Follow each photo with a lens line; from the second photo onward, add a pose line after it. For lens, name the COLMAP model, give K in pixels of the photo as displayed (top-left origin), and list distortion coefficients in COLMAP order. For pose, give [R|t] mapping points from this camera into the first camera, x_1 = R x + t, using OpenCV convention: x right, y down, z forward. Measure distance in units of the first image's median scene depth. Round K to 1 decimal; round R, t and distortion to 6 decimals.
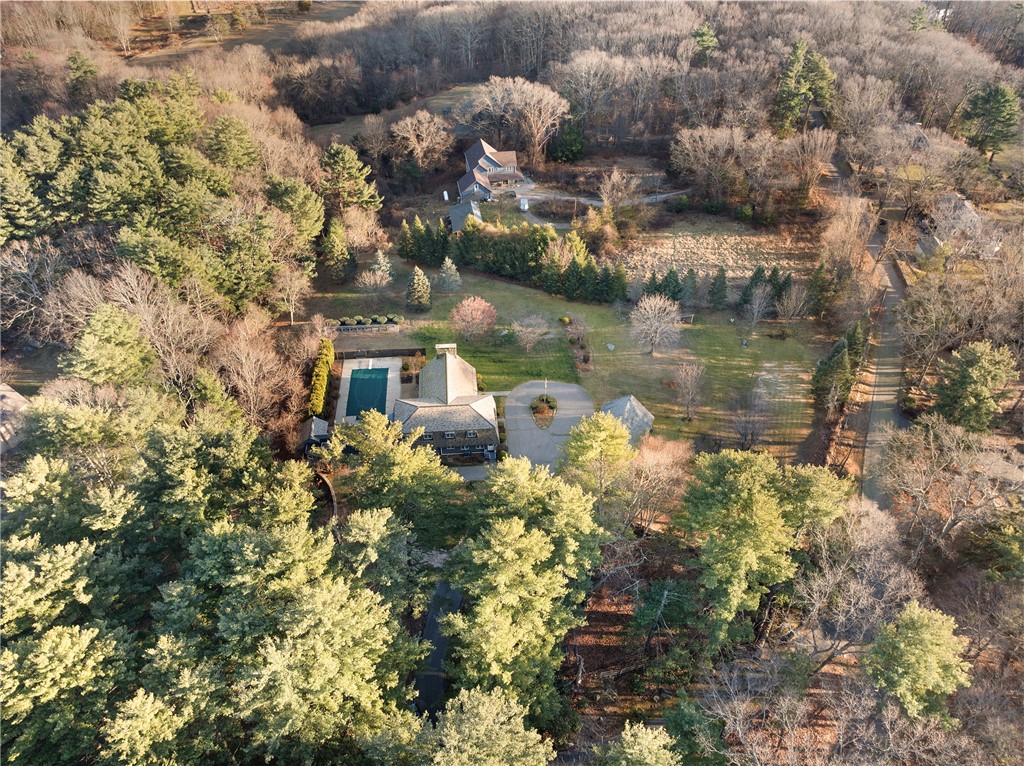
lens RADIAL K [[707.7, 0, 511.9], [0, 707.7, 382.4], [0, 0, 1]] dist [-0.032230, 0.002883]
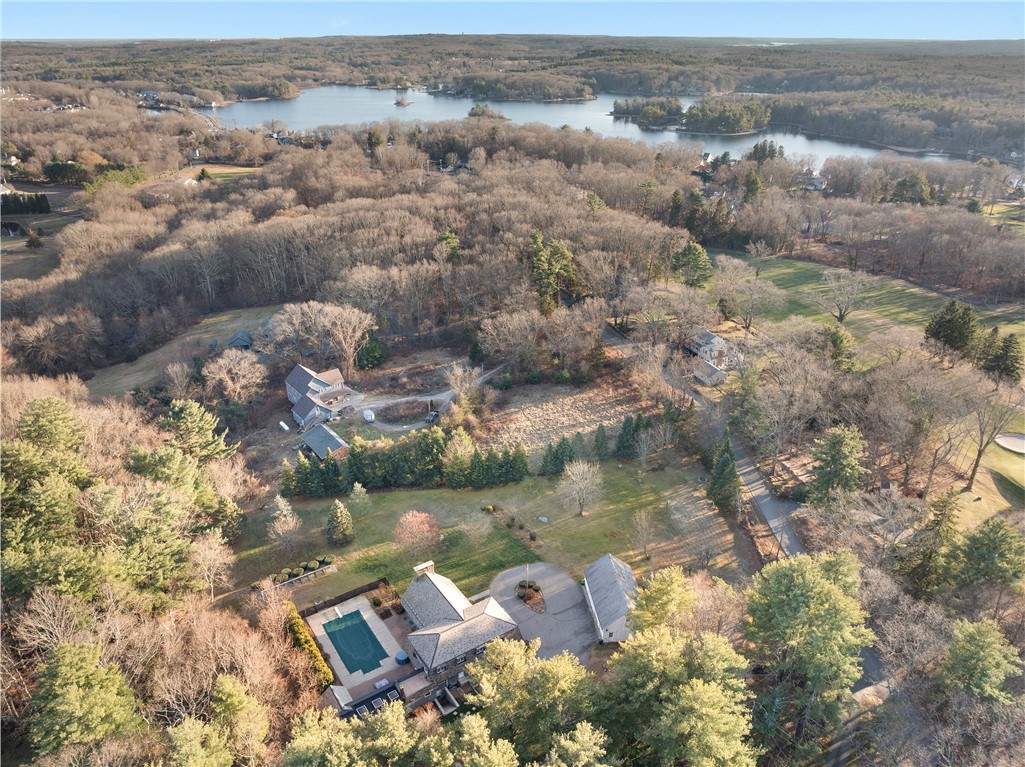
lens RADIAL K [[708.4, 0, 514.6], [0, 708.4, 380.9], [0, 0, 1]] dist [-0.032230, 0.002883]
pose [[0.879925, -0.215593, 0.423382, -0.263644], [0.314124, 0.932550, -0.177982, -0.058802], [-0.356453, 0.289605, 0.888296, -0.002349]]
